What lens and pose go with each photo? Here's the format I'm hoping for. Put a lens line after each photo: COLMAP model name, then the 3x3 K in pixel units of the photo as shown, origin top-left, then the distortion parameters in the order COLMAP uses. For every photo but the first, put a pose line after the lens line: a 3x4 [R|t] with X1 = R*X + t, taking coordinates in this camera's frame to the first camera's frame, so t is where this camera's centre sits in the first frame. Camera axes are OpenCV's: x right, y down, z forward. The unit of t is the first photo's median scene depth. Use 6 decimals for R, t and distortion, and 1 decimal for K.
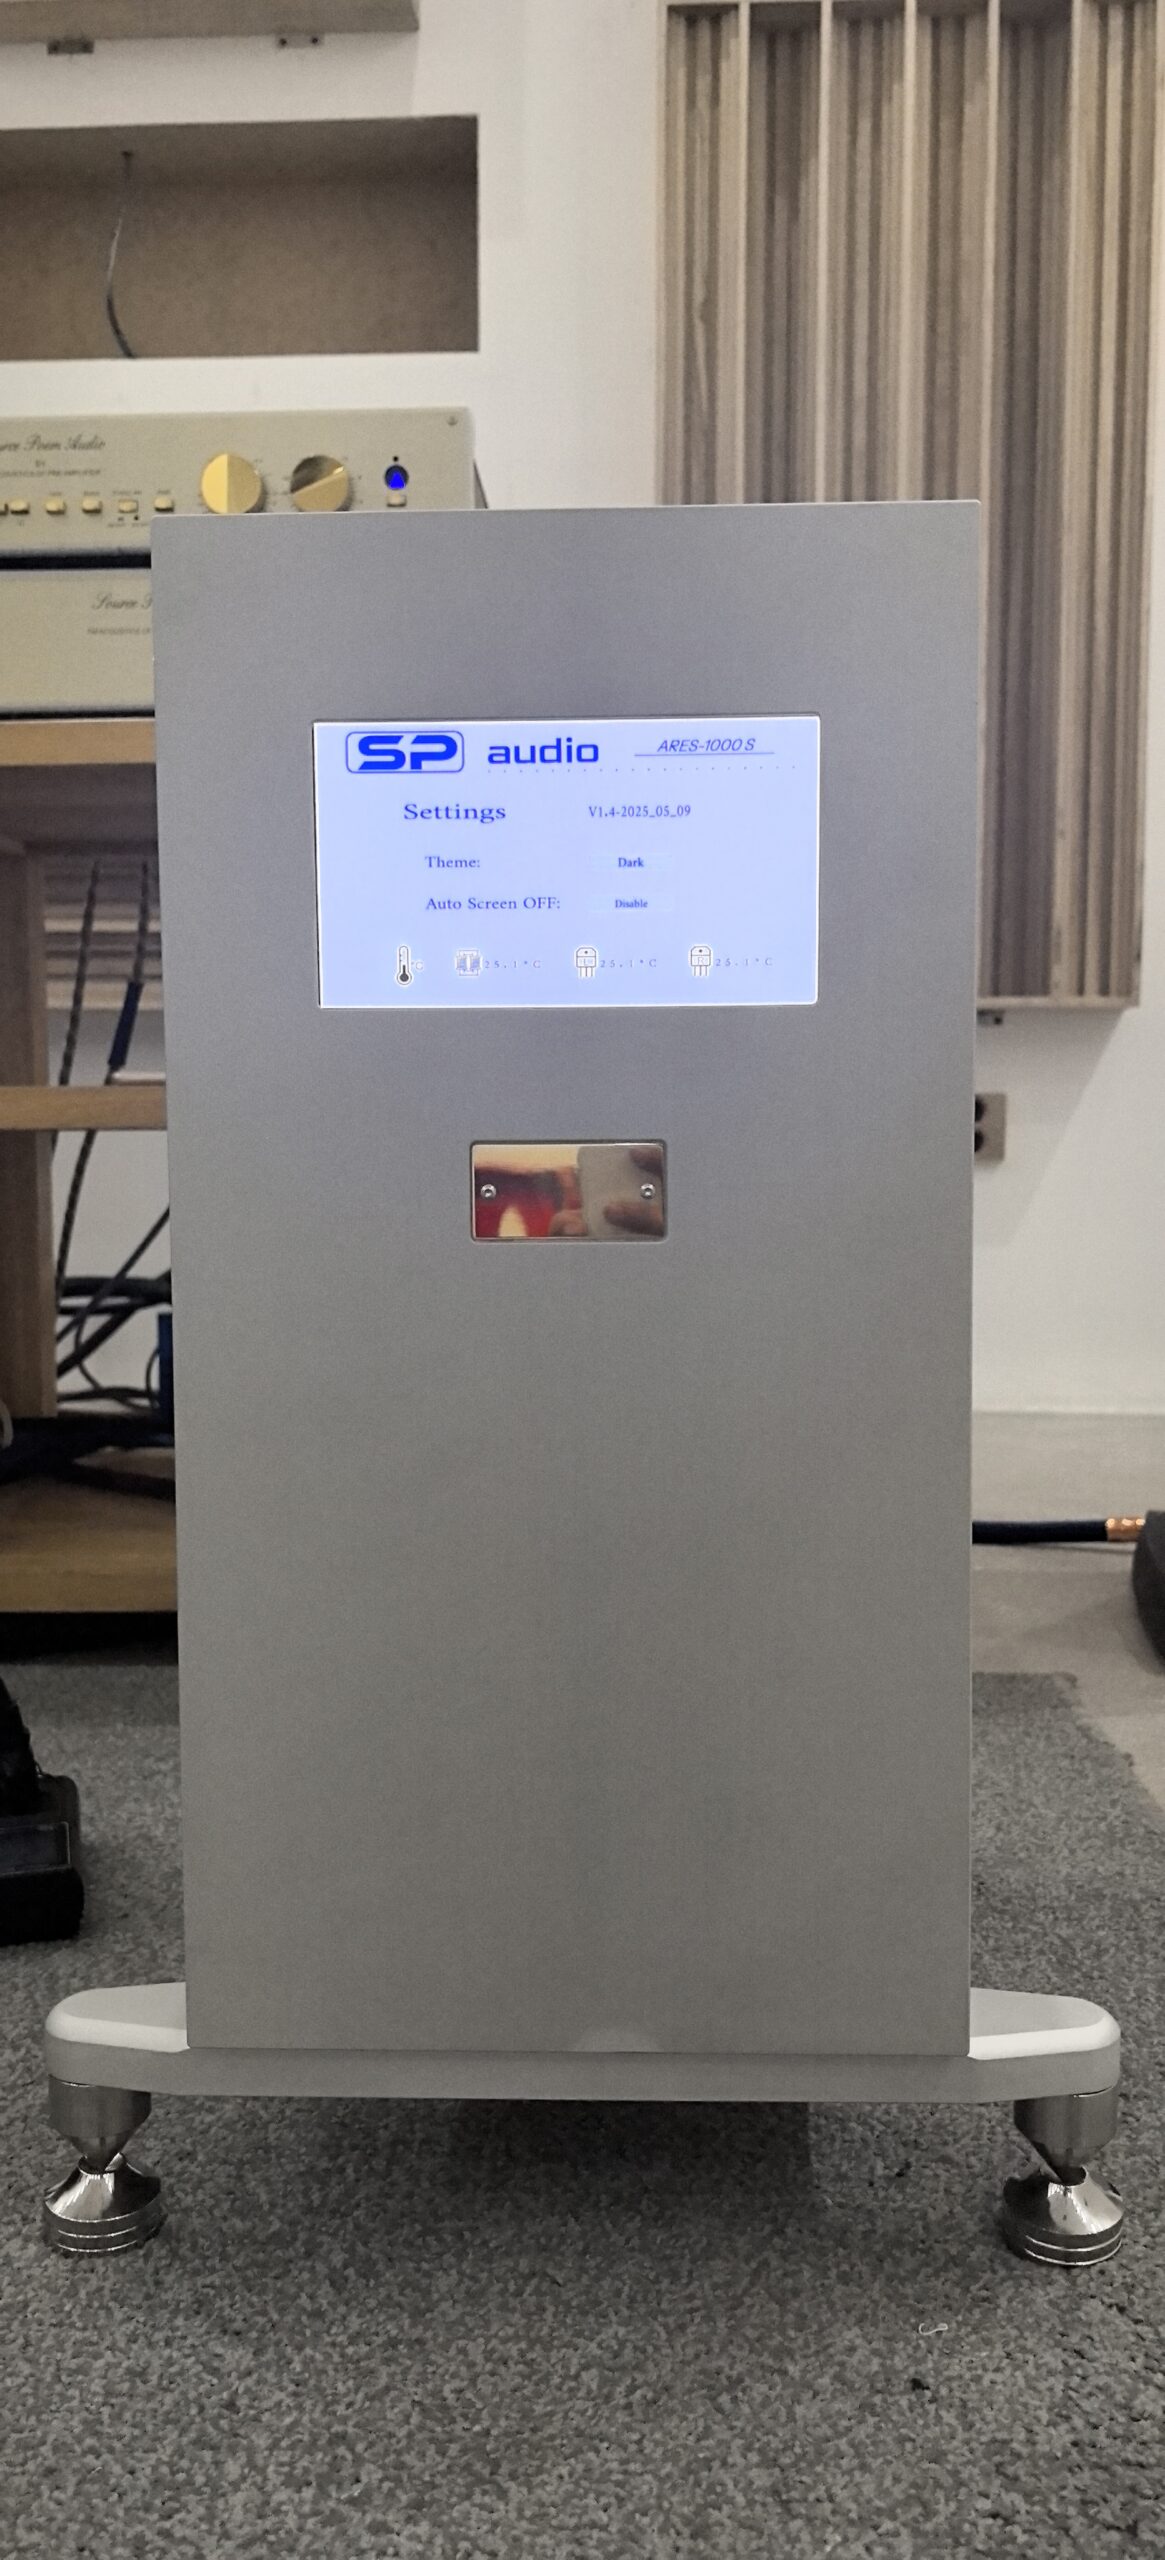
lens RADIAL K [[2147.9, 0, 592.1], [0, 2147.9, 1279.7], [0, 0, 1]] dist [0.018868, -0.046199]
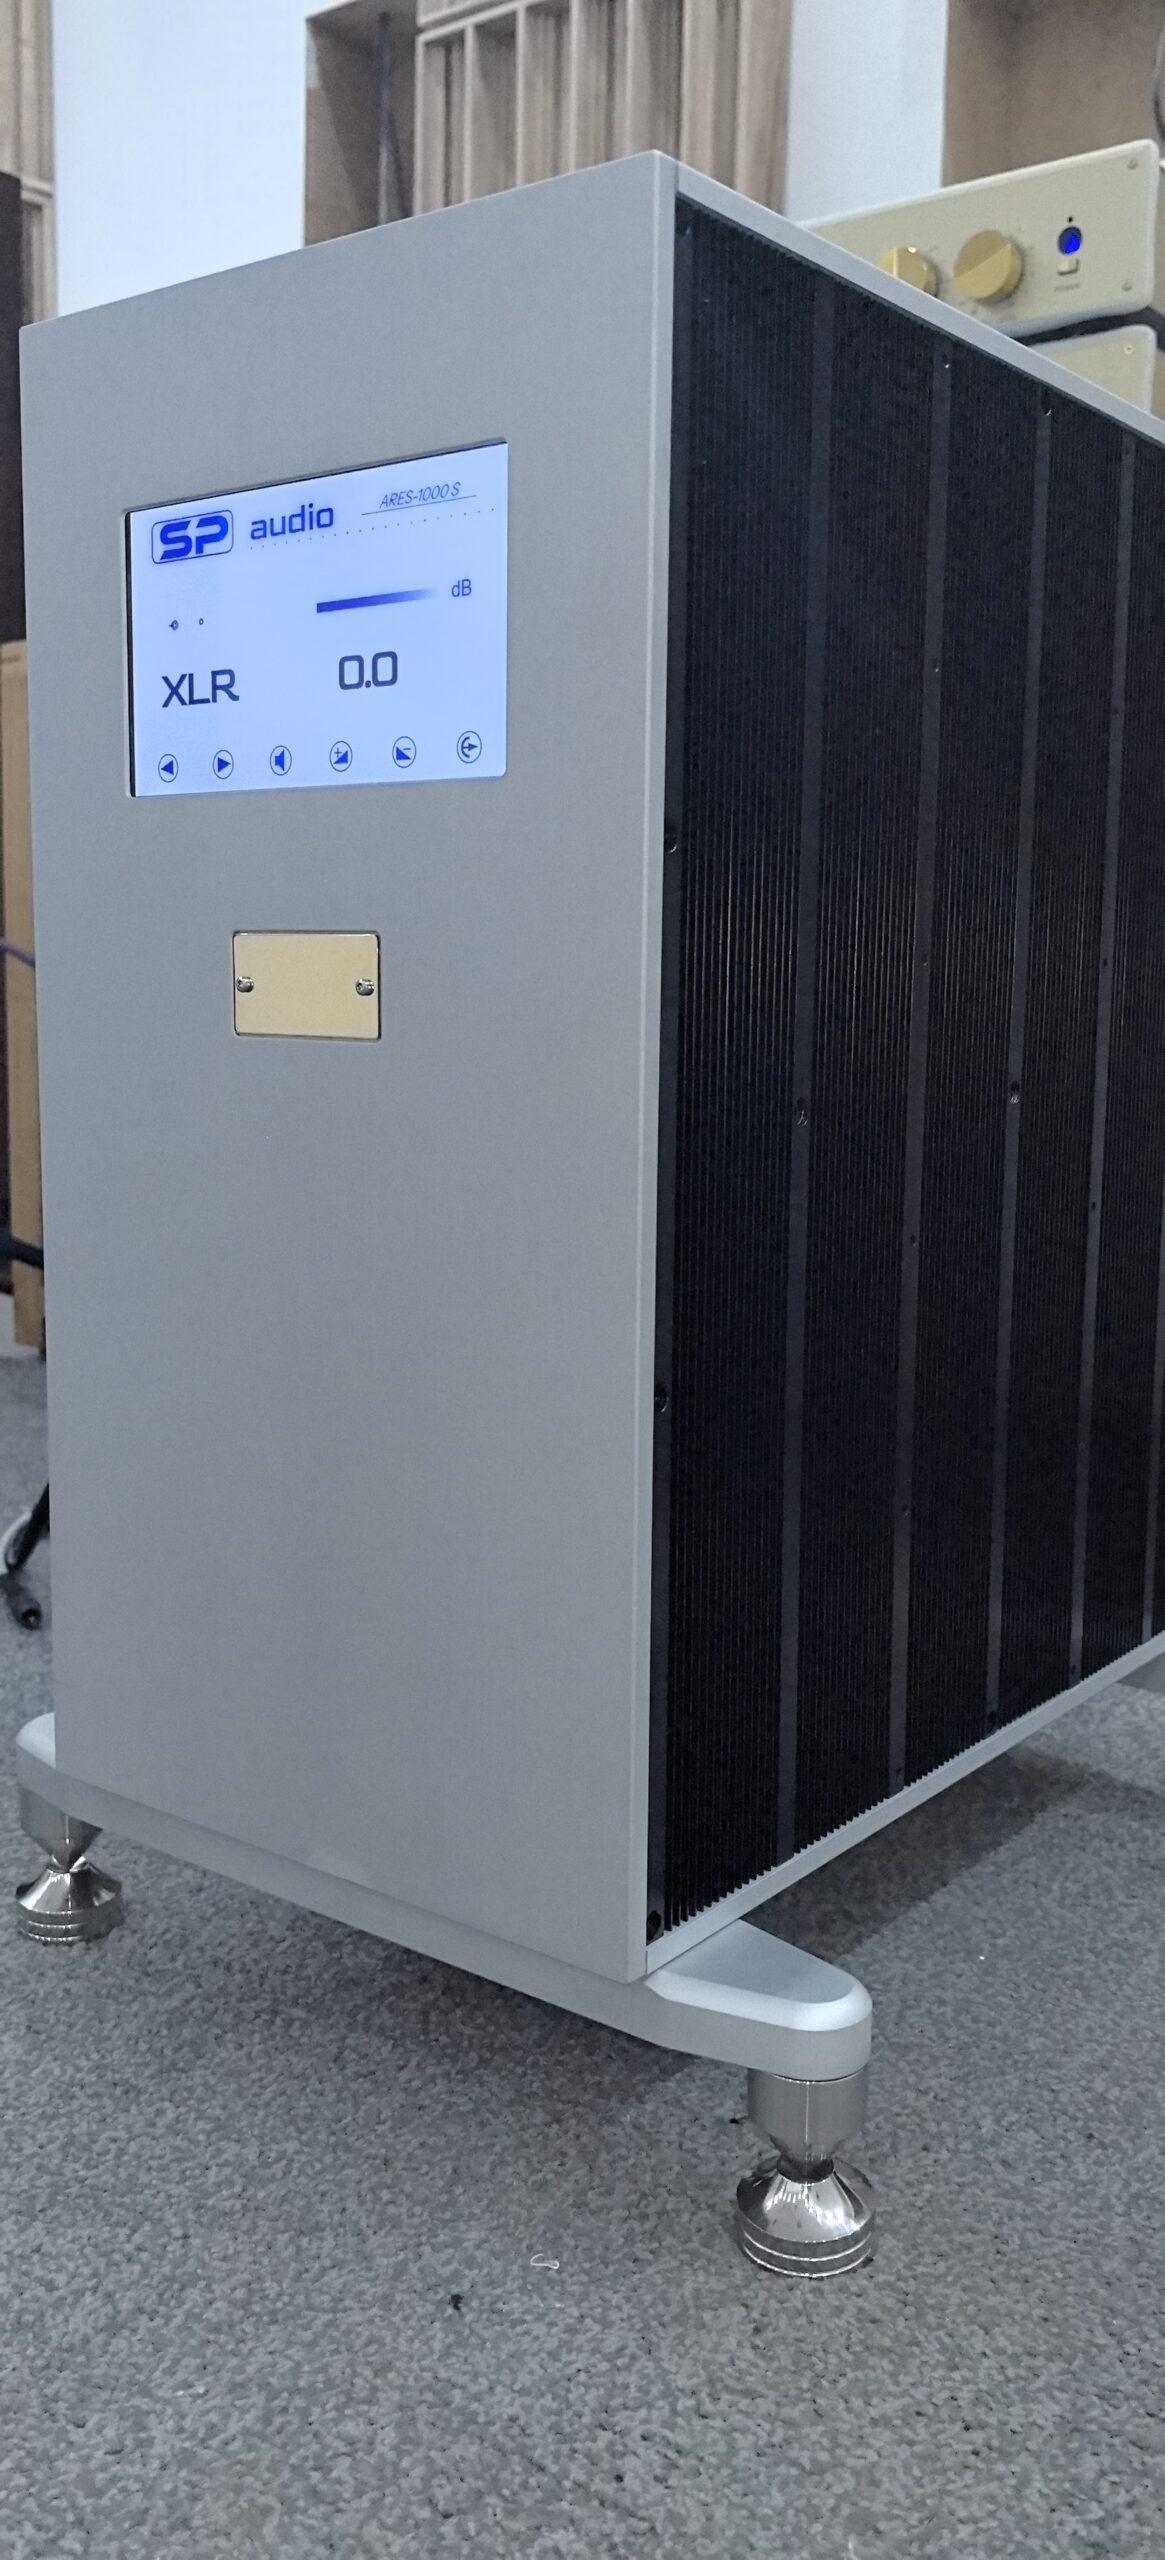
lens RADIAL K [[2147.9, 0, 571.9], [0, 2147.9, 1277.8], [0, 0, 1]] dist [0.018868, -0.046199]
pose [[0.803187, 0.098100, -0.587595, 0.614783], [-0.064076, 0.994852, 0.078506, 0.004917], [0.592271, -0.025404, 0.805338, 0.271645]]
